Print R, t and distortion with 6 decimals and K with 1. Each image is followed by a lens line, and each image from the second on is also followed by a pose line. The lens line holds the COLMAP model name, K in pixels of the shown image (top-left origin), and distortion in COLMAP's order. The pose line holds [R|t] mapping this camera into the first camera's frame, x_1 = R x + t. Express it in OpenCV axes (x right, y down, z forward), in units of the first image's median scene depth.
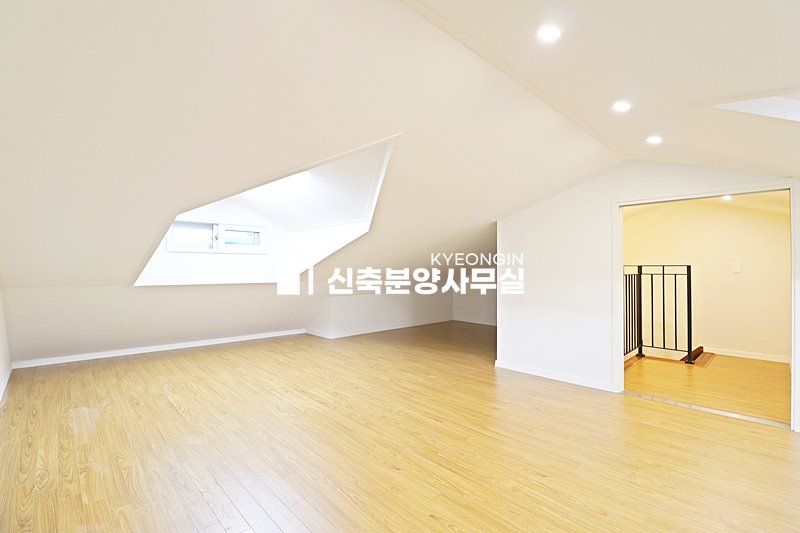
lens RADIAL K [[370.0, 0, 400.7], [0, 370.0, 264.0], [0, 0, 1]] dist [-0.001828, -0.006982]
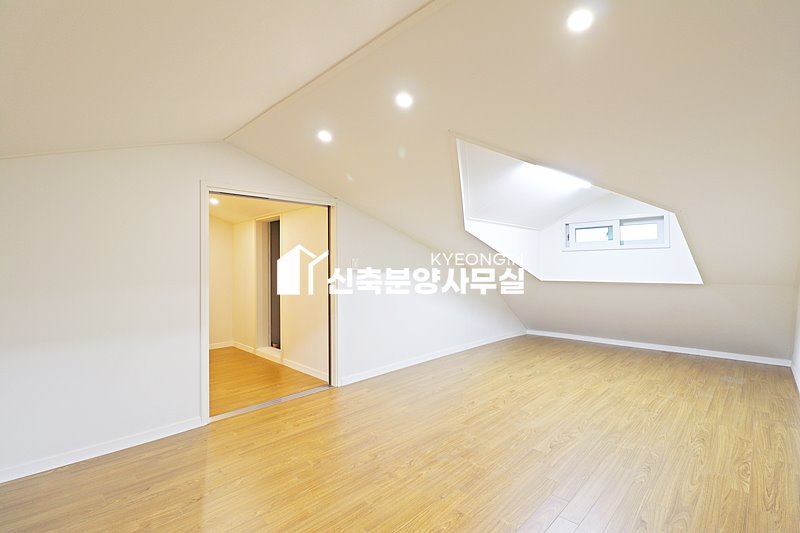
lens RADIAL K [[370.0, 0, 403.3], [0, 370.0, 264.7], [0, 0, 1]] dist [-0.001828, -0.006982]
pose [[-0.012465, -0.002024, 0.999920, -0.269512], [0.009091, 0.999956, 0.002138, 0.007762], [-0.999881, 0.009117, -0.012446, 0.735482]]
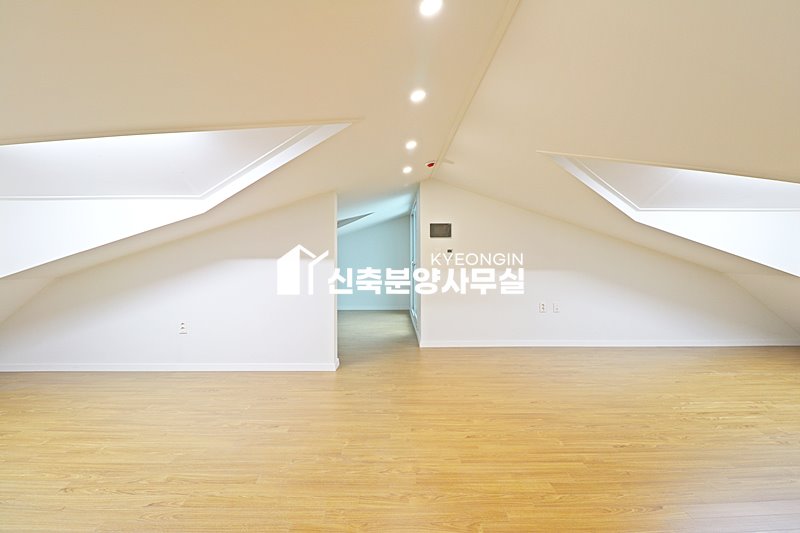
lens RADIAL K [[370.0, 0, 400.0], [0, 370.0, 265.2], [0, 0, 1]] dist [-0.001828, -0.006982]
pose [[-0.690298, -0.000448, -0.723525, 1.008167], [-0.004612, 0.999982, 0.003781, 0.037560], [0.723511, 0.005947, -0.690287, 1.217160]]
